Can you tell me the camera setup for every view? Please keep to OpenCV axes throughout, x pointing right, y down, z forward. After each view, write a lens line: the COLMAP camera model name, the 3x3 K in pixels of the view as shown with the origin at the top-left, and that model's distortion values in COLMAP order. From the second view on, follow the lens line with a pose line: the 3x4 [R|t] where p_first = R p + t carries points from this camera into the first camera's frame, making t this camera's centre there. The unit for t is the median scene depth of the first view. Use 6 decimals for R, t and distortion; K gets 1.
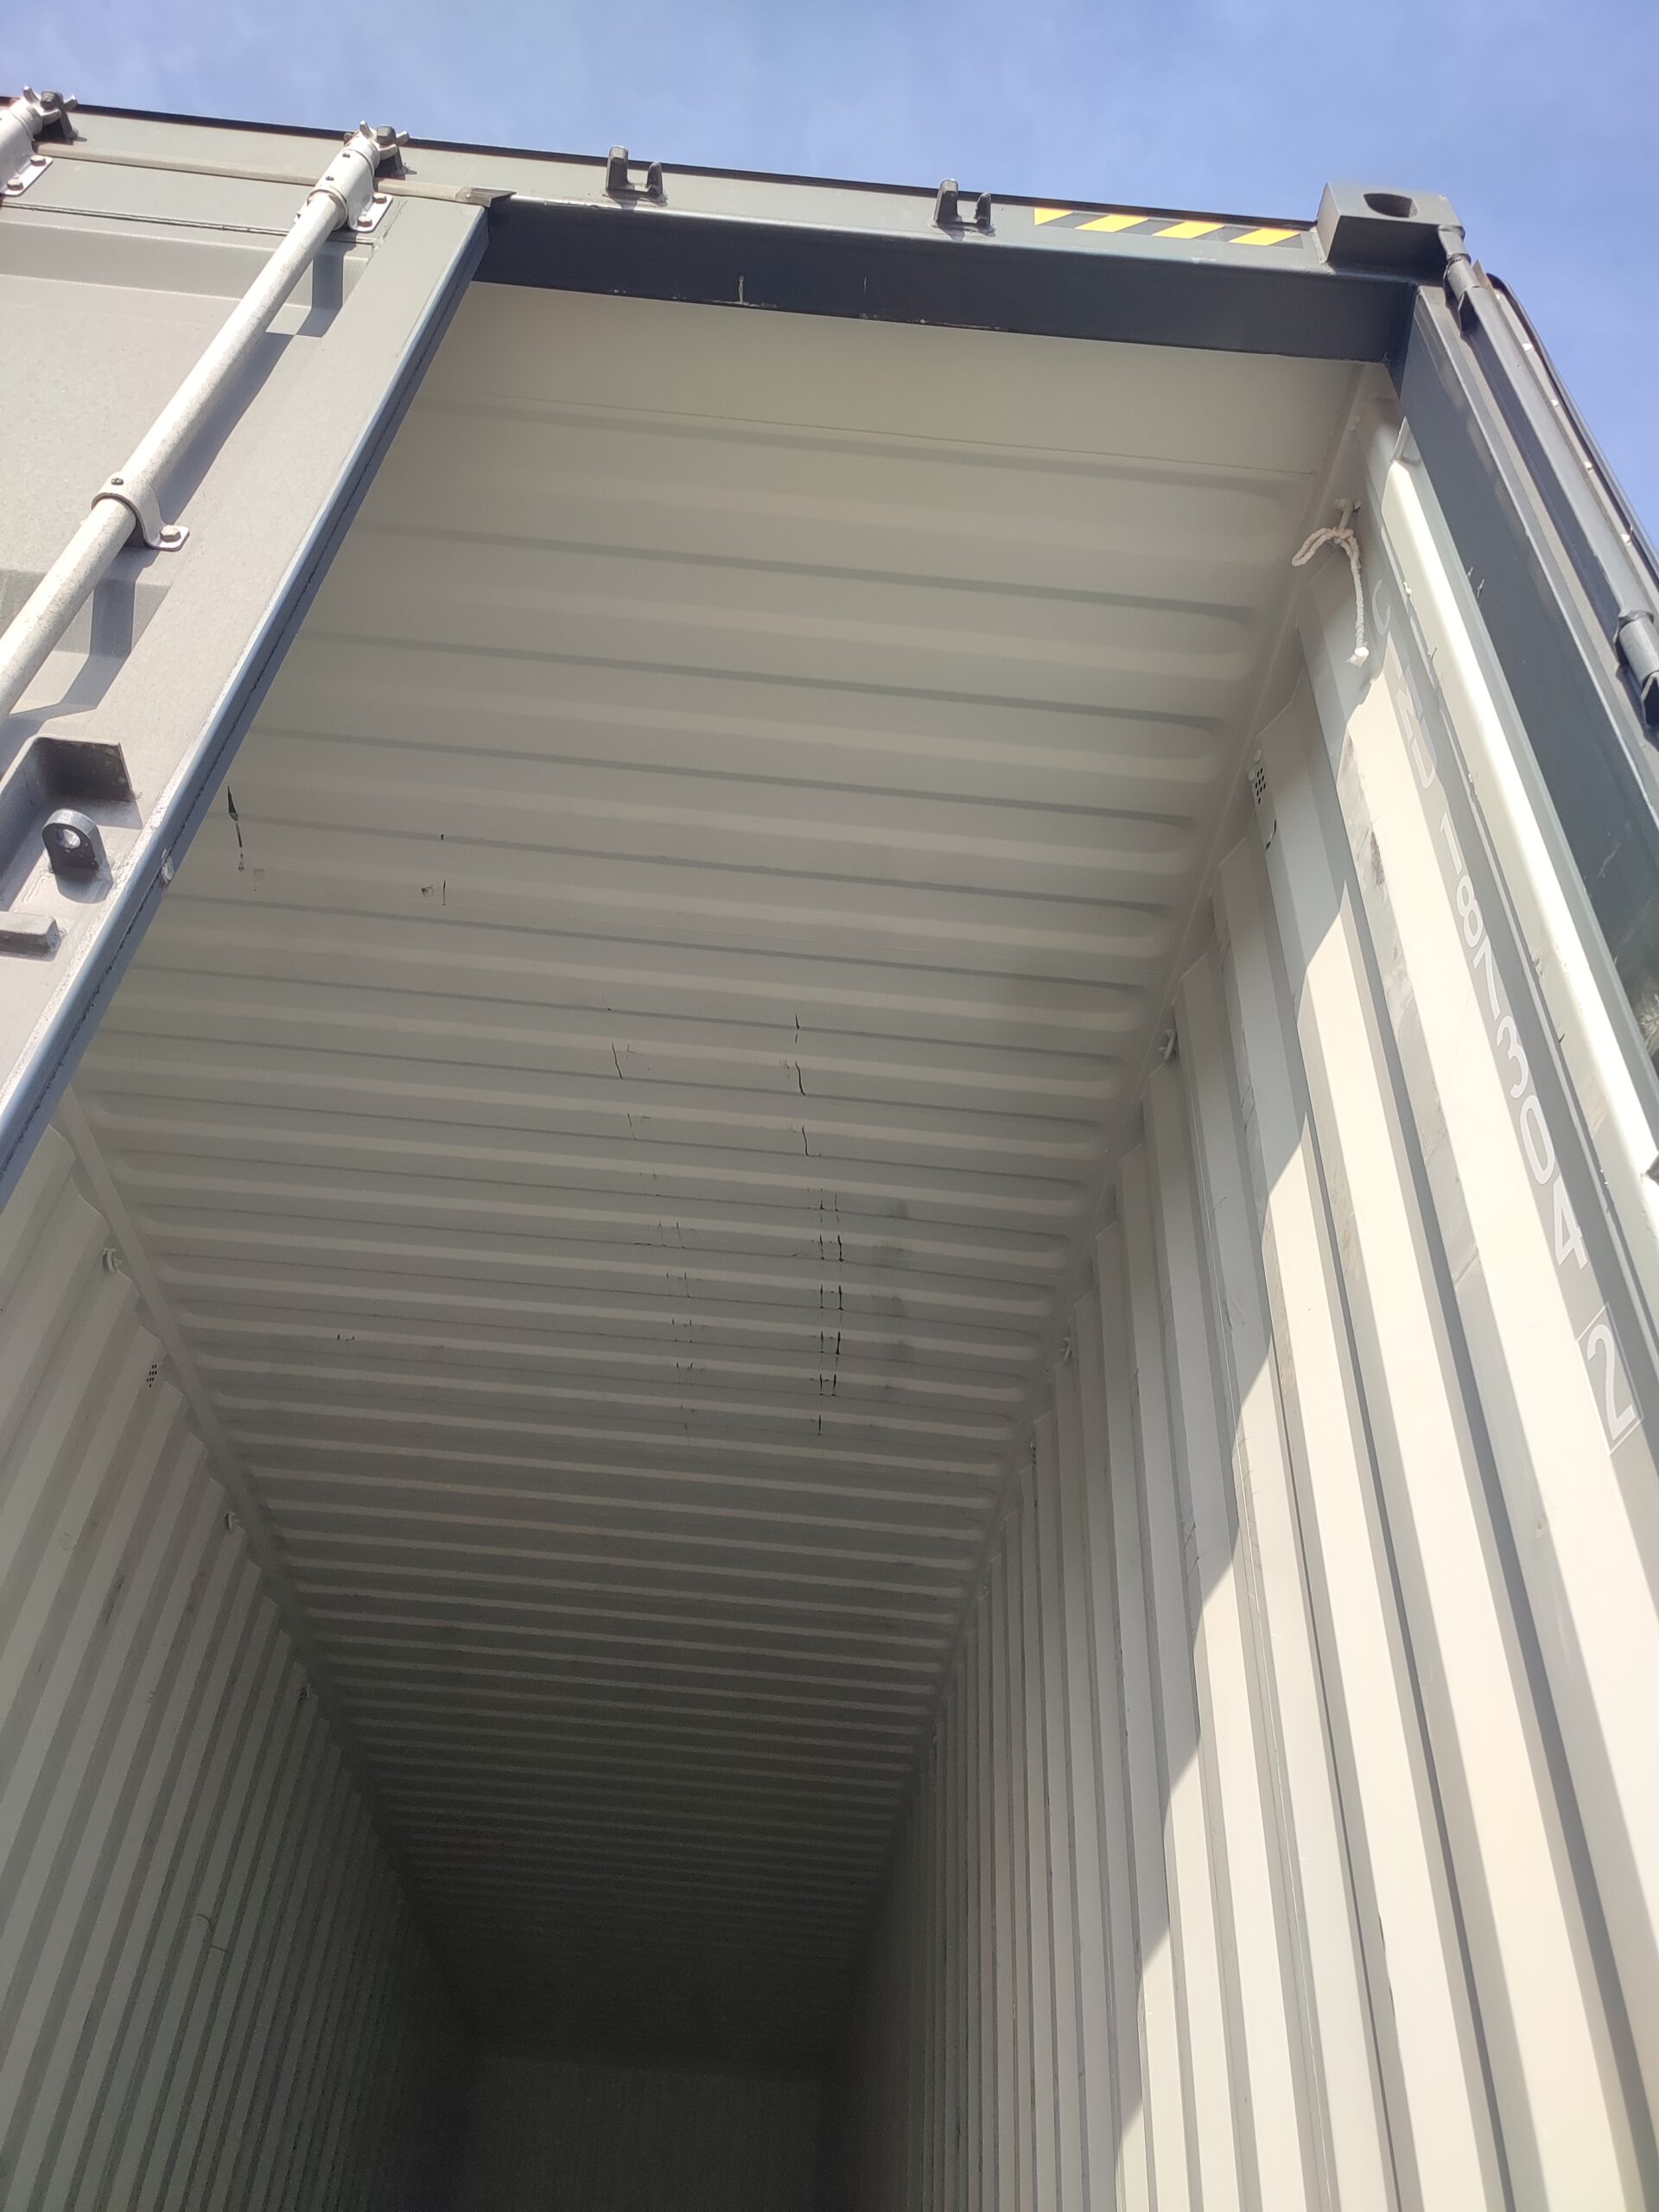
lens RADIAL K [[1596.0, 0, 834.3], [0, 1596.0, 1102.6], [0, 0, 1]] dist [0.033341, -0.031513]
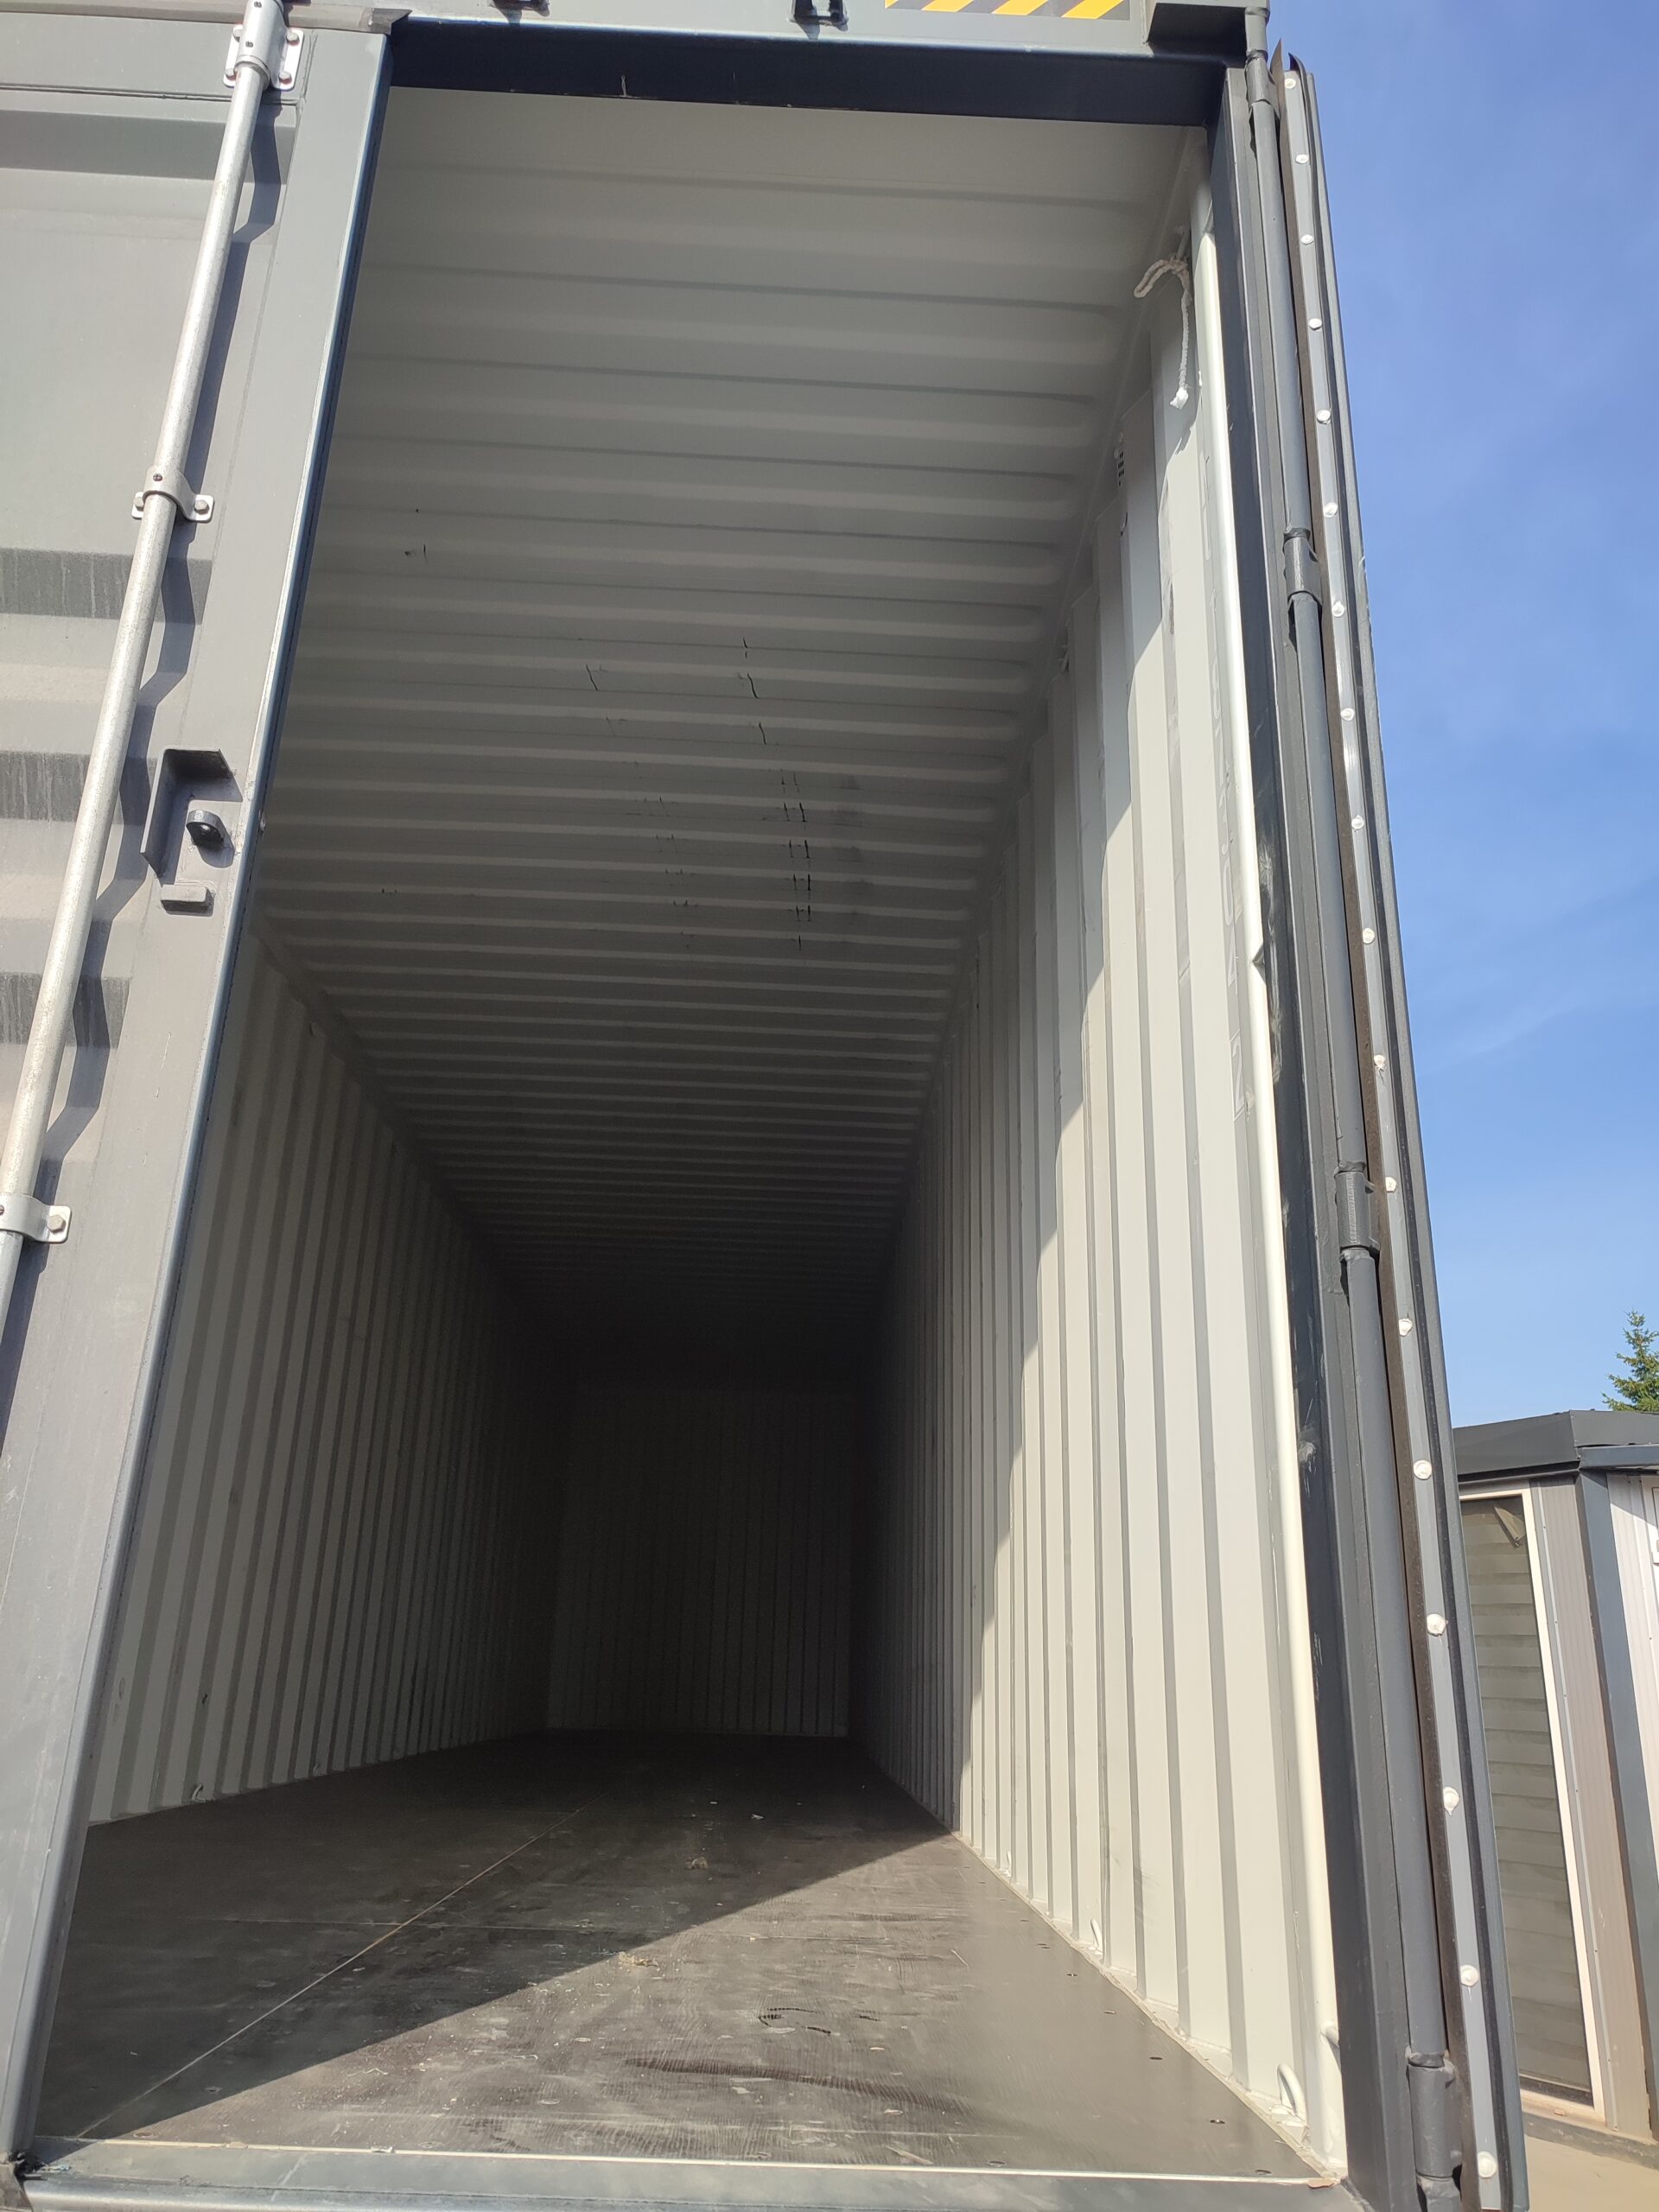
lens RADIAL K [[1596.0, 0, 837.1], [0, 1596.0, 1095.5], [0, 0, 1]] dist [0.033341, -0.031513]
pose [[0.998957, -0.039470, -0.022958, 0.070572], [0.045111, 0.930947, 0.362357, -0.204171], [0.007071, -0.363015, 0.931756, -0.235449]]
